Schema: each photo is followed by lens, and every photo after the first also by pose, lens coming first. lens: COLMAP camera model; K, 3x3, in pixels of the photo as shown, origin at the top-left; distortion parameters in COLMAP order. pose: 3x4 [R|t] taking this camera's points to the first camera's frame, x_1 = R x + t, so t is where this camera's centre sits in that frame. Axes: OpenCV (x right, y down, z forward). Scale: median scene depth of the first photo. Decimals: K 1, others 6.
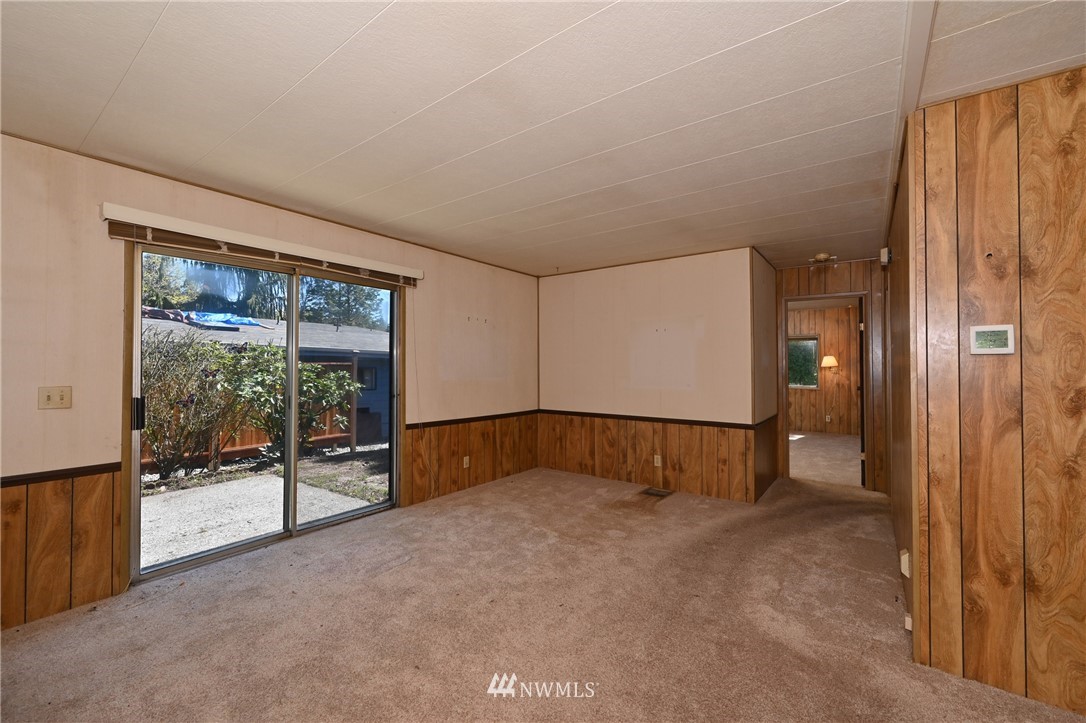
lens RADIAL K [[437.0, 0, 543.0], [0, 437.0, 361.5], [0, 0, 1]] dist [-0.000154, 0.000051]
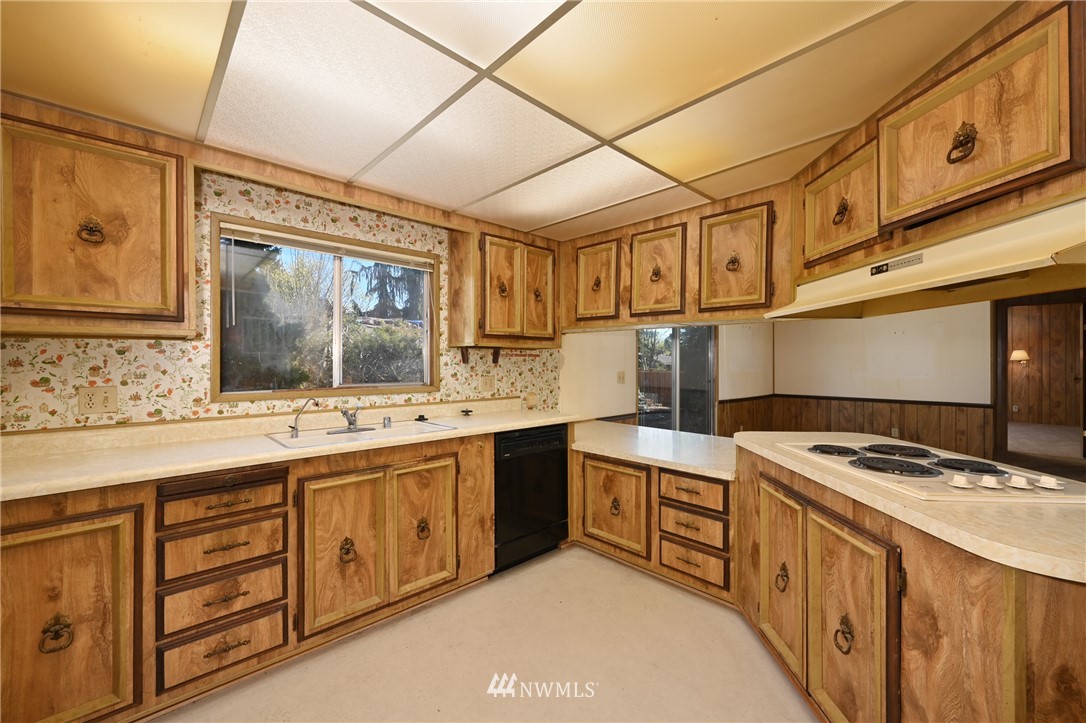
lens RADIAL K [[433.7, 0, 538.5], [0, 433.7, 365.4], [0, 0, 1]] dist [-0.000071, 0.000327]
pose [[0.983551, -0.002815, -0.180611, -0.564354], [0.005977, 0.999838, 0.016966, -0.001966], [0.180534, -0.017767, 0.983408, -0.474385]]
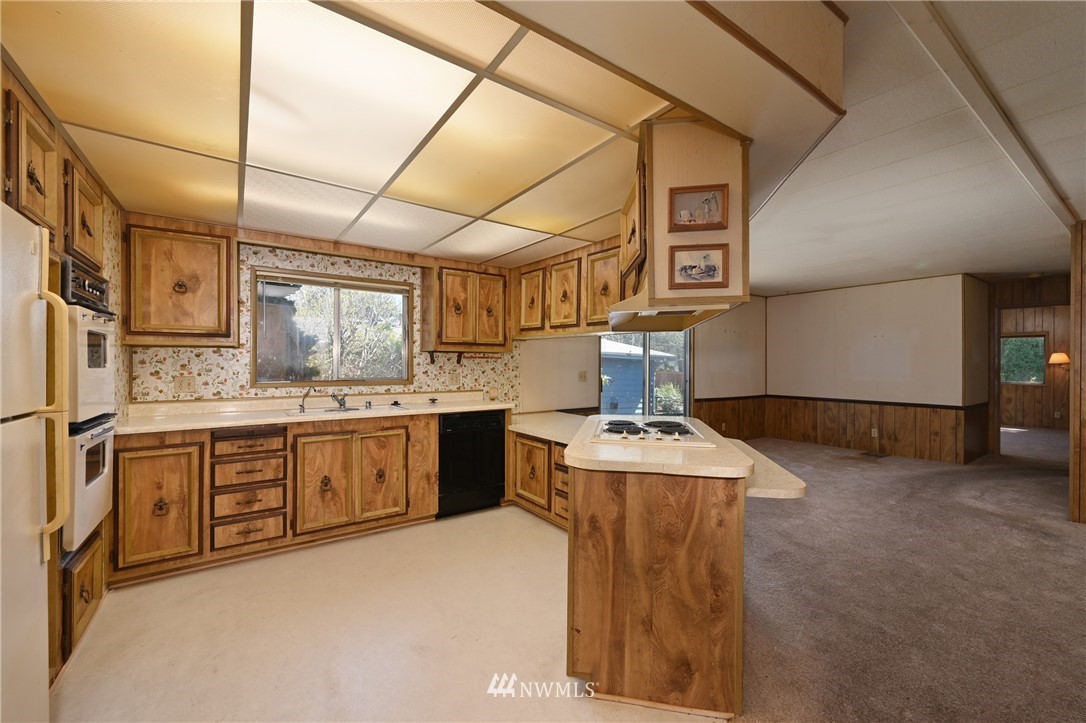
lens RADIAL K [[440.6, 0, 540.6], [0, 440.6, 366.4], [0, 0, 1]] dist [-0.000689, -0.000024]
pose [[0.948493, 0.002013, -0.316790, -0.292941], [0.003037, 0.999876, 0.015448, -0.002135], [0.316782, -0.015615, 0.948370, -0.628696]]
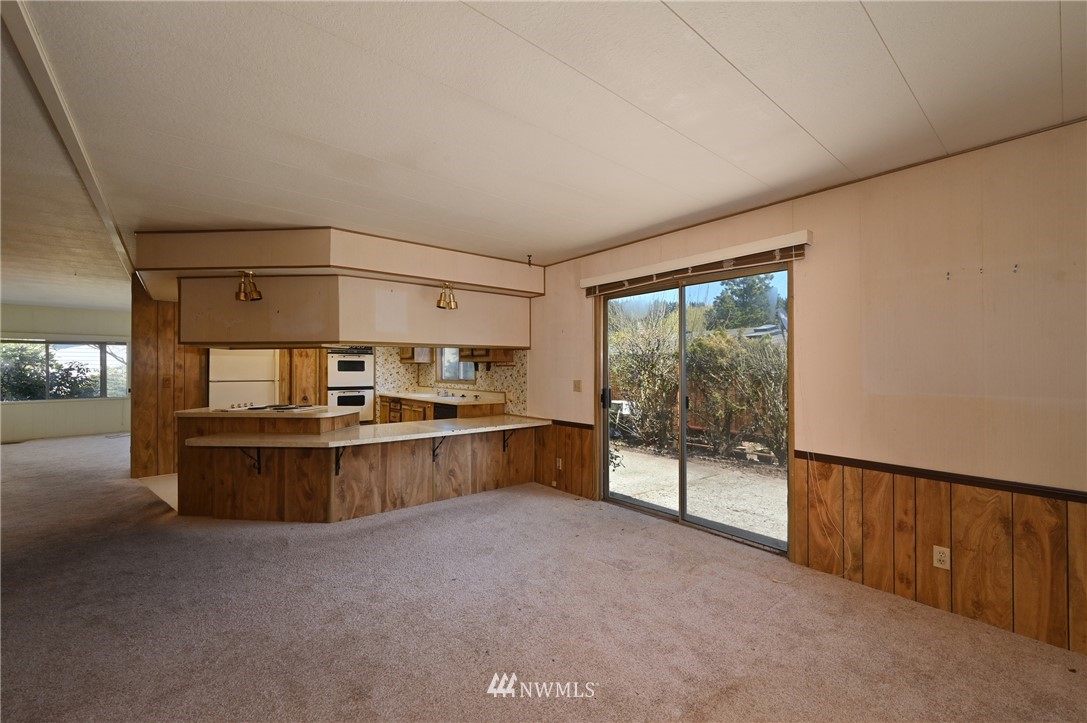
lens RADIAL K [[441.0, 0, 541.1], [0, 441.0, 366.4], [0, 0, 1]] dist [-0.000689, -0.000024]
pose [[-0.231057, -0.008885, -0.972900, 0.437118], [0.007399, 0.999913, -0.010888, 0.008748], [0.972912, -0.009714, -0.230971, 0.667786]]
